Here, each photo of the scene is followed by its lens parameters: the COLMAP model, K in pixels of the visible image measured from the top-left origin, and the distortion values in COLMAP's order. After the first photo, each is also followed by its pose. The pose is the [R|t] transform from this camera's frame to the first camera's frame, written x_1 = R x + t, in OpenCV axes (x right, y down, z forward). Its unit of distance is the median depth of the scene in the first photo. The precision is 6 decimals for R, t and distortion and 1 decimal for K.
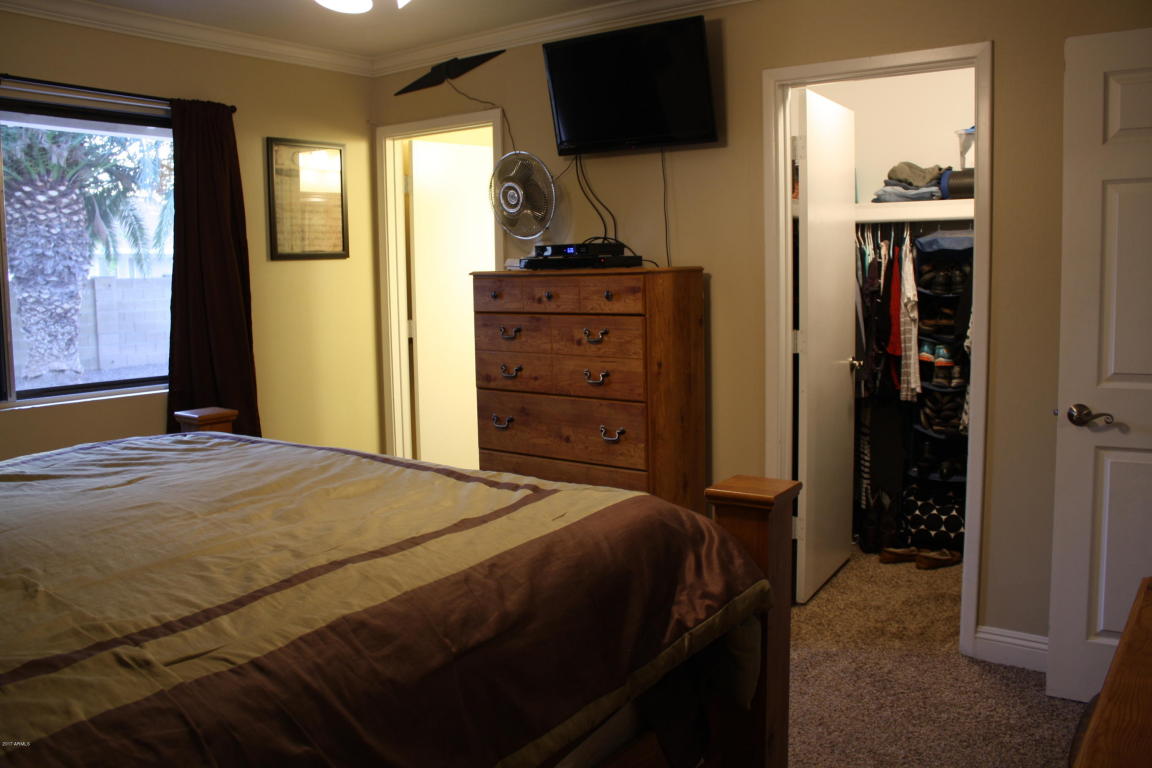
lens RADIAL K [[985.9, 0, 576.7], [0, 985.9, 365.5], [0, 0, 1]] dist [-0.170890, 0.150512]
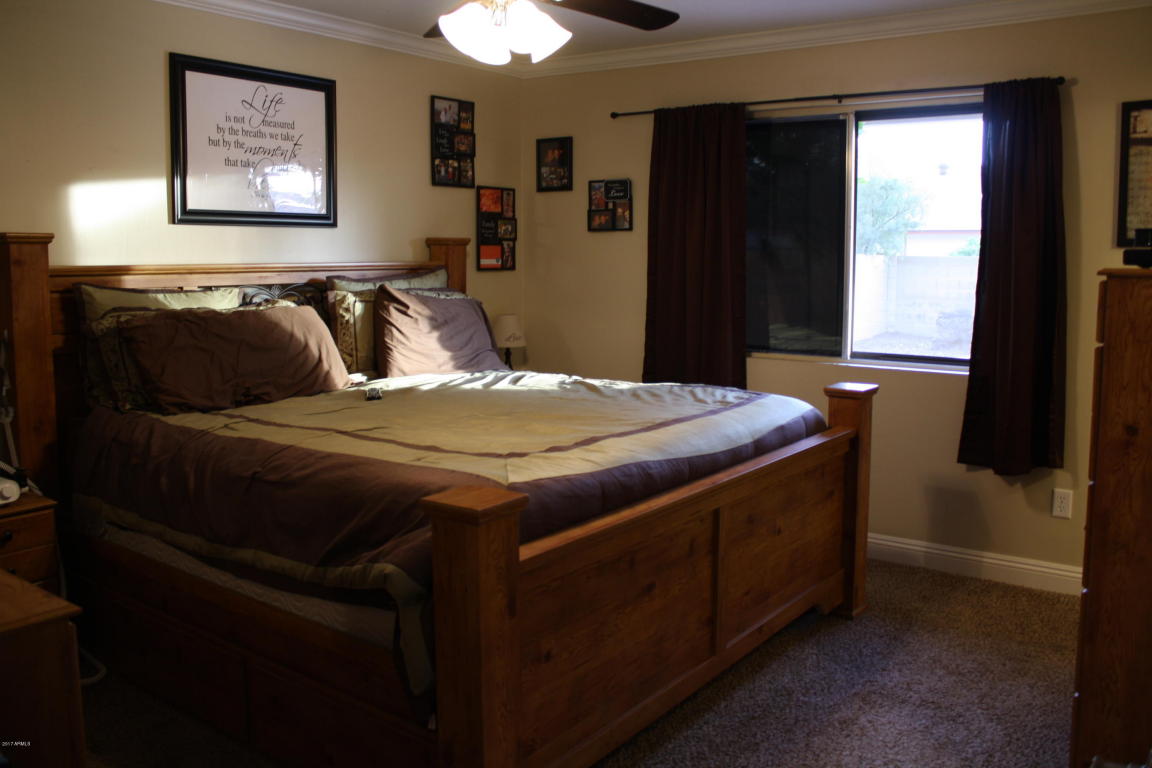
lens RADIAL K [[985.9, 0, 576.7], [0, 985.9, 365.5], [0, 0, 1]] dist [-0.170890, 0.150512]
pose [[-0.034431, 0.125604, -0.991483, 0.618563], [-0.098854, 0.986778, 0.128441, -0.074416], [0.994506, 0.102435, -0.021559, 0.624621]]
